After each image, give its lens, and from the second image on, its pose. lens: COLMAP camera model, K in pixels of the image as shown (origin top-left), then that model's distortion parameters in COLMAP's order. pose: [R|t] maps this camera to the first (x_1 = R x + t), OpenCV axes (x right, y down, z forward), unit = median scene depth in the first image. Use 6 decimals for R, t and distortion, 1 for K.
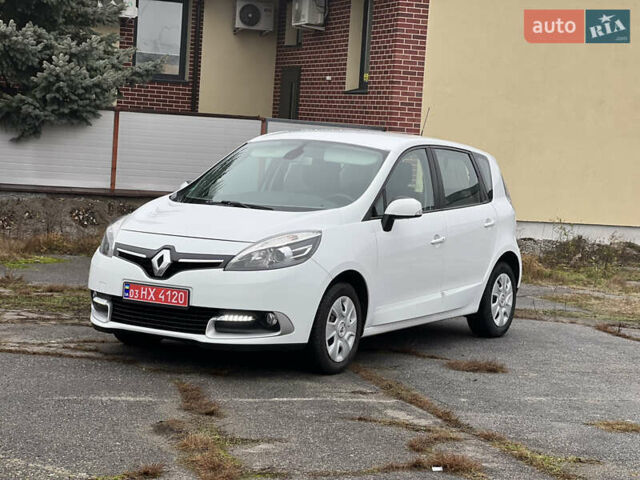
lens RADIAL K [[1391.3, 0, 317.8], [0, 1391.3, 258.2], [0, 0, 1]] dist [0.054130, 2.151083]
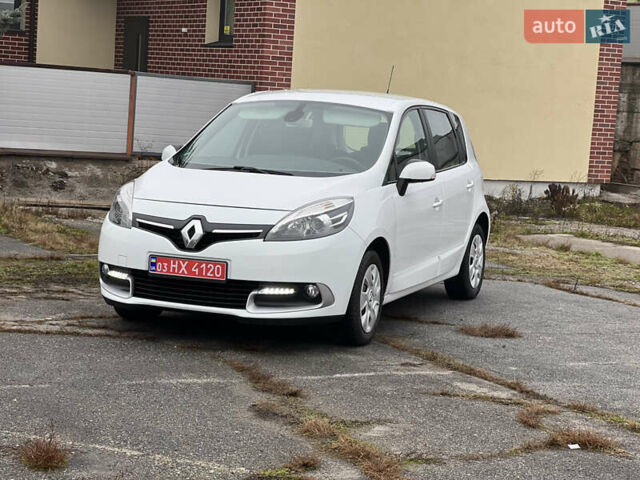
lens RADIAL K [[1391.3, 0, 317.8], [0, 1391.3, 258.2], [0, 0, 1]] dist [0.054130, 2.151083]
pose [[0.986271, -0.022120, 0.163648, -0.154814], [0.016327, 0.999194, 0.036663, -0.011391], [-0.164327, -0.033488, 0.985837, 0.047456]]
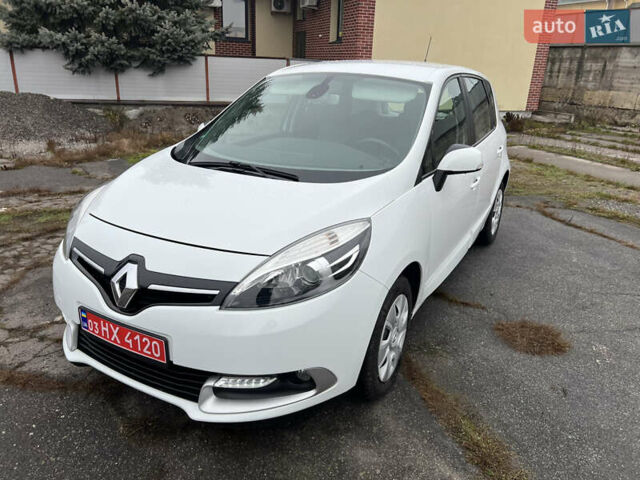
lens RADIAL K [[483.0, 0, 320.0], [0, 483.0, 240.0], [0, 0, 1]] dist [0.039578, -0.001323]
pose [[0.999375, -0.034260, 0.008714, -0.020716], [0.030972, 0.967401, 0.251348, -0.059325], [-0.017041, -0.250921, 0.967858, 0.666443]]
